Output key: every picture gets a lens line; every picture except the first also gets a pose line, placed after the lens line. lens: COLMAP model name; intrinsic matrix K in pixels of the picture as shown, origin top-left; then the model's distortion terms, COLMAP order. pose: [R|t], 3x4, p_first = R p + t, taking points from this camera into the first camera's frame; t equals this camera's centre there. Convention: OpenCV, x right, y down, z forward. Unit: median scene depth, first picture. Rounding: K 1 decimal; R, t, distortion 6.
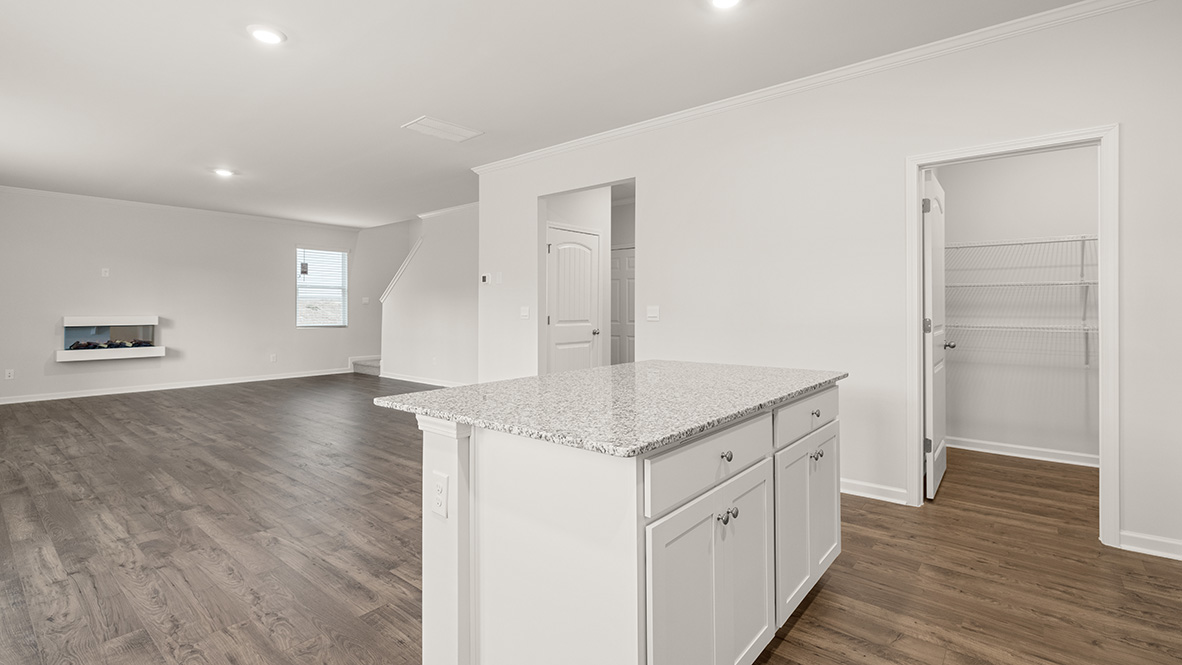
lens RADIAL K [[533.6, 0, 605.6], [0, 533.6, 302.8], [0, 0, 1]] dist [0.012953, -0.000252]
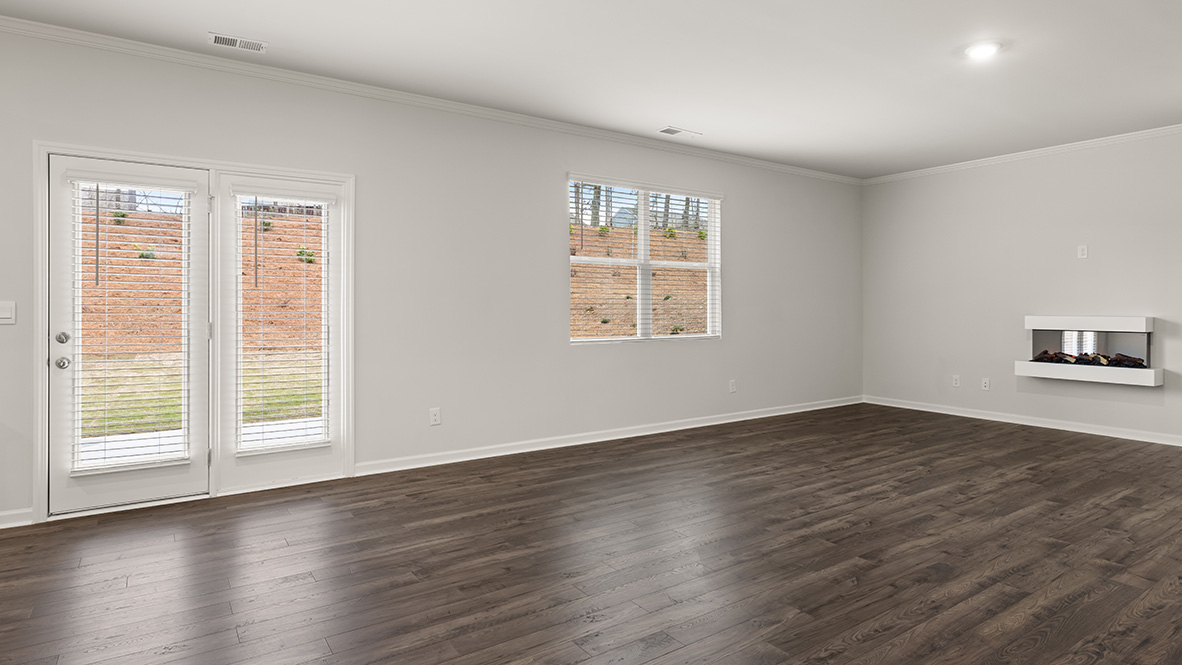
lens RADIAL K [[648.1, 0, 618.1], [0, 648.1, 307.1], [0, 0, 1]] dist [0.004556, -0.000369]
pose [[-0.257901, -0.001652, -0.966170, 0.003187], [0.008523, 0.999956, -0.003984, 0.011699], [0.966134, -0.009262, -0.257876, 0.649698]]
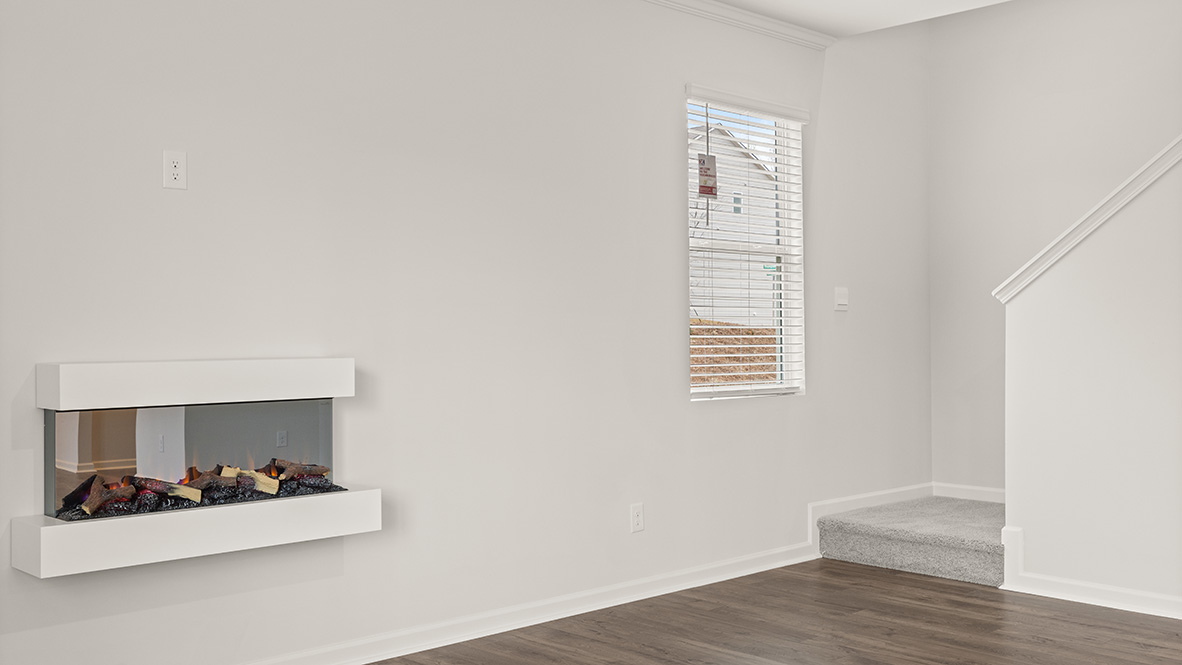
lens RADIAL K [[1147.7, 0, 588.4], [0, 1147.7, 333.2], [0, 0, 1]] dist [0.002331, 0.000000]
pose [[0.991303, -0.004856, -0.131506, -0.692149], [0.006603, 0.999896, 0.012854, 0.008232], [0.131430, -0.013610, 0.991232, 0.544822]]
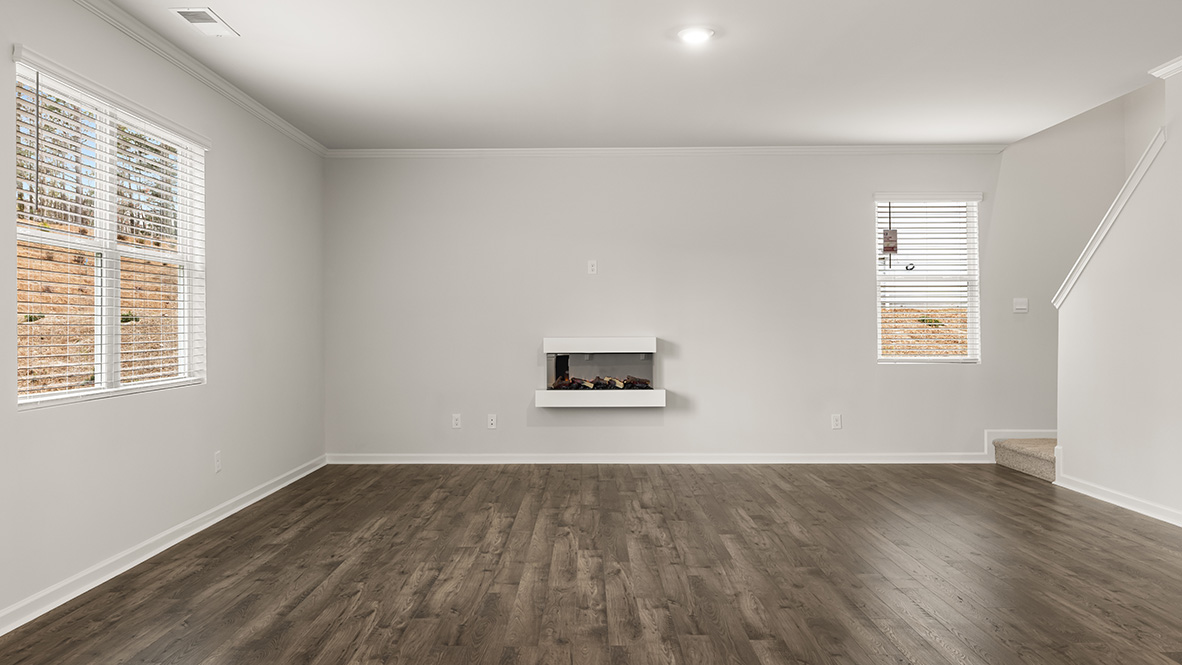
lens RADIAL K [[909.3, 0, 583.1], [0, 909.3, 315.5], [0, 0, 1]] dist [0.011138, 0.006947]
pose [[0.630464, -0.013564, -0.776100, -0.124159], [0.014003, 0.999883, -0.006100, 0.006155], [0.776092, -0.007021, 0.630581, 0.333170]]
